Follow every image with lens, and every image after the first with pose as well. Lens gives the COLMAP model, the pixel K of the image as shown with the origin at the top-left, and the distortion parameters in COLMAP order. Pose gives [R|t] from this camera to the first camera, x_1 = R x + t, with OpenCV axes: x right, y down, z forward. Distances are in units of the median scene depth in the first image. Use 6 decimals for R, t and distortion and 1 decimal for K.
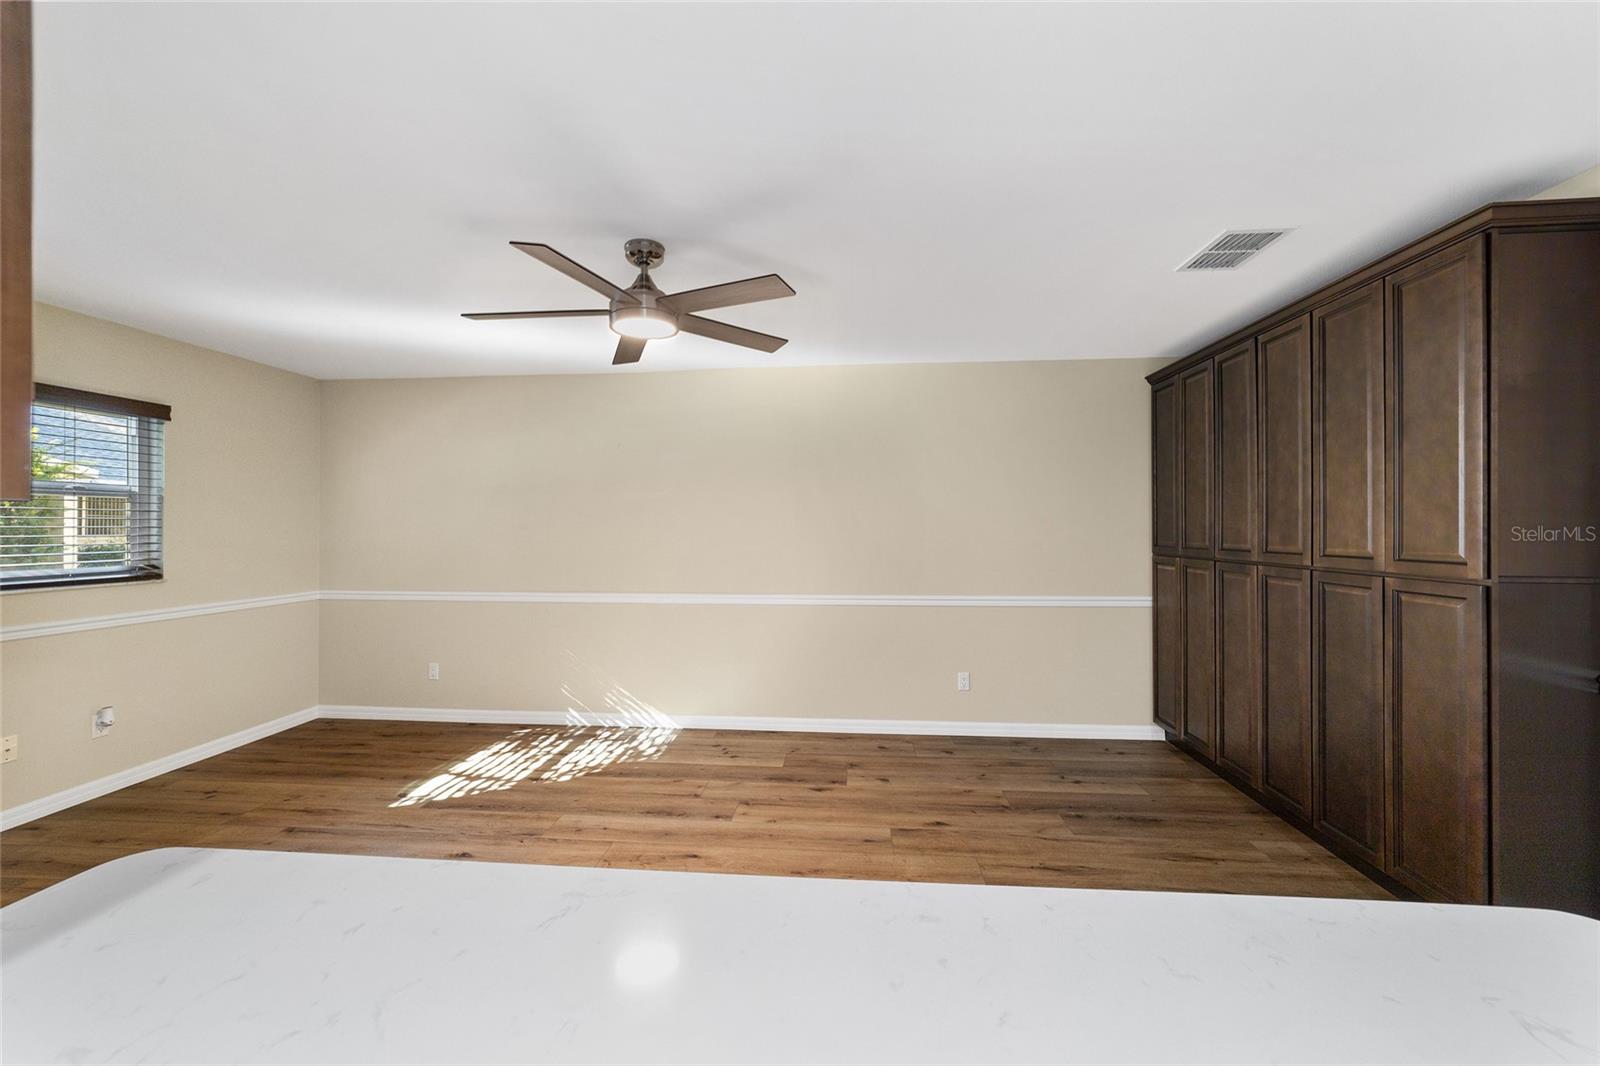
lens RADIAL K [[629.8, 0, 800.3], [0, 629.8, 529.9], [0, 0, 1]] dist [-0.013874, 0.006557]
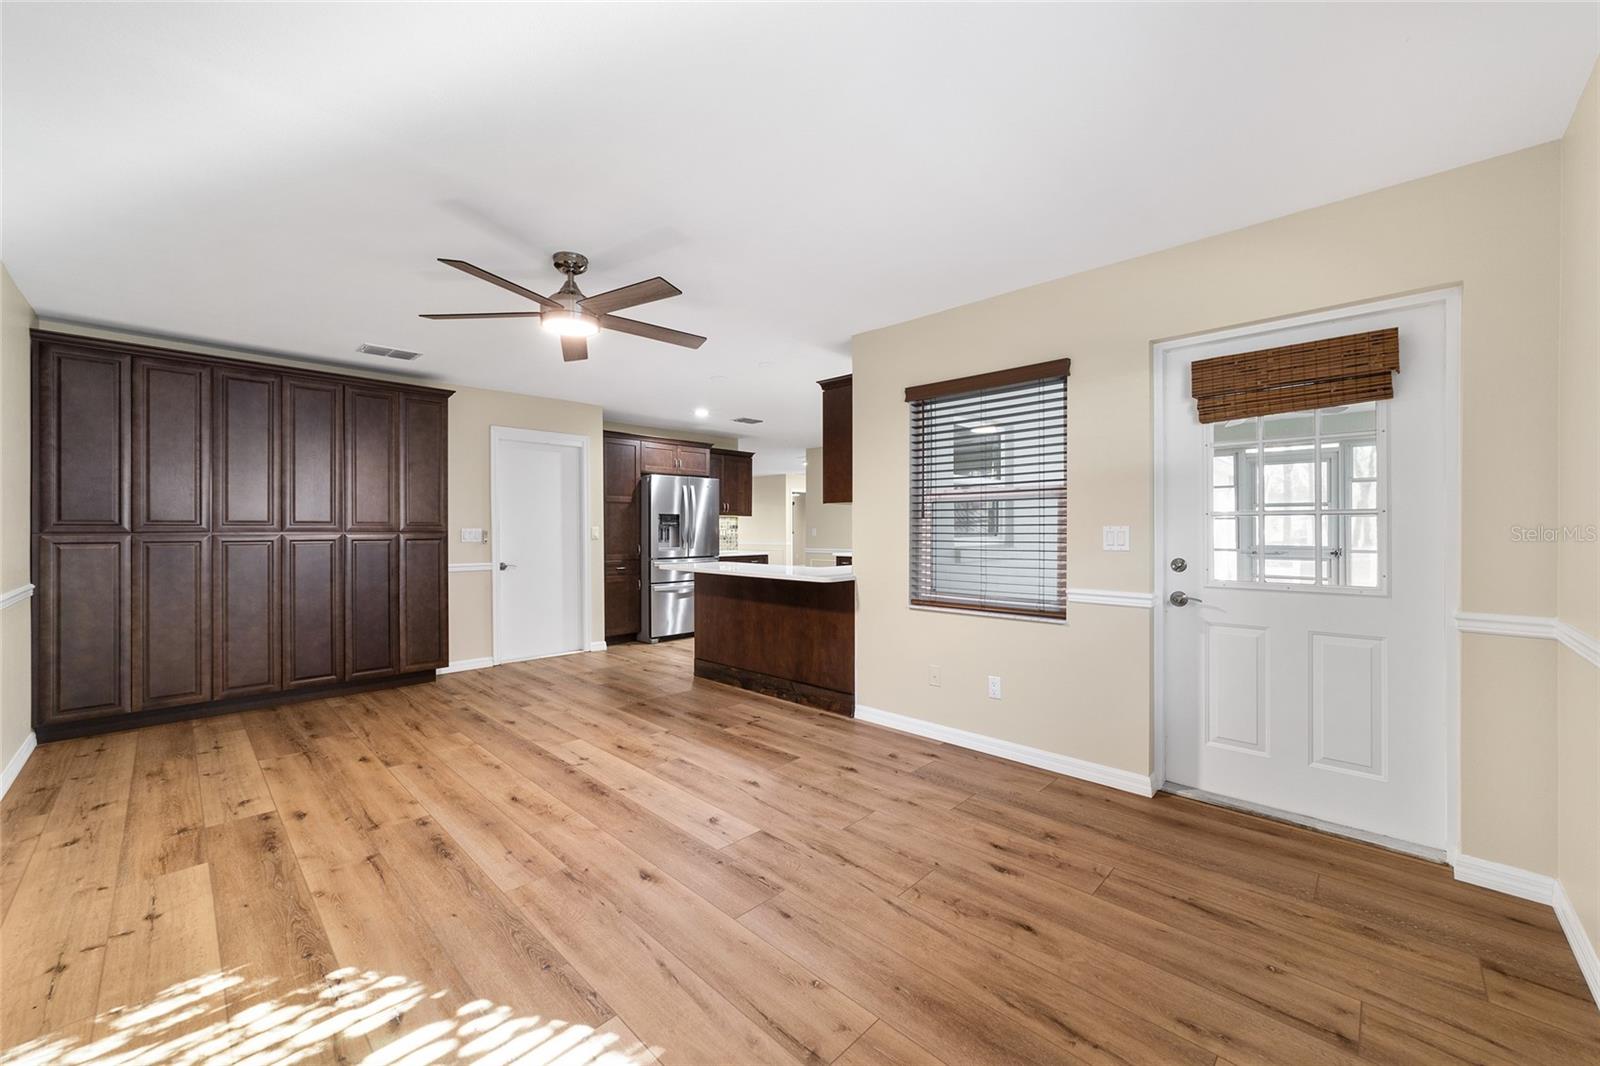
lens RADIAL K [[629.8, 0, 781.1], [0, 629.8, 532.5], [0, 0, 1]] dist [-0.013874, 0.006557]
pose [[-0.758162, 0.003222, 0.652059, -0.924323], [0.009719, 0.999933, 0.006359, 0.046647], [-0.651994, 0.011158, -0.758142, 1.147860]]
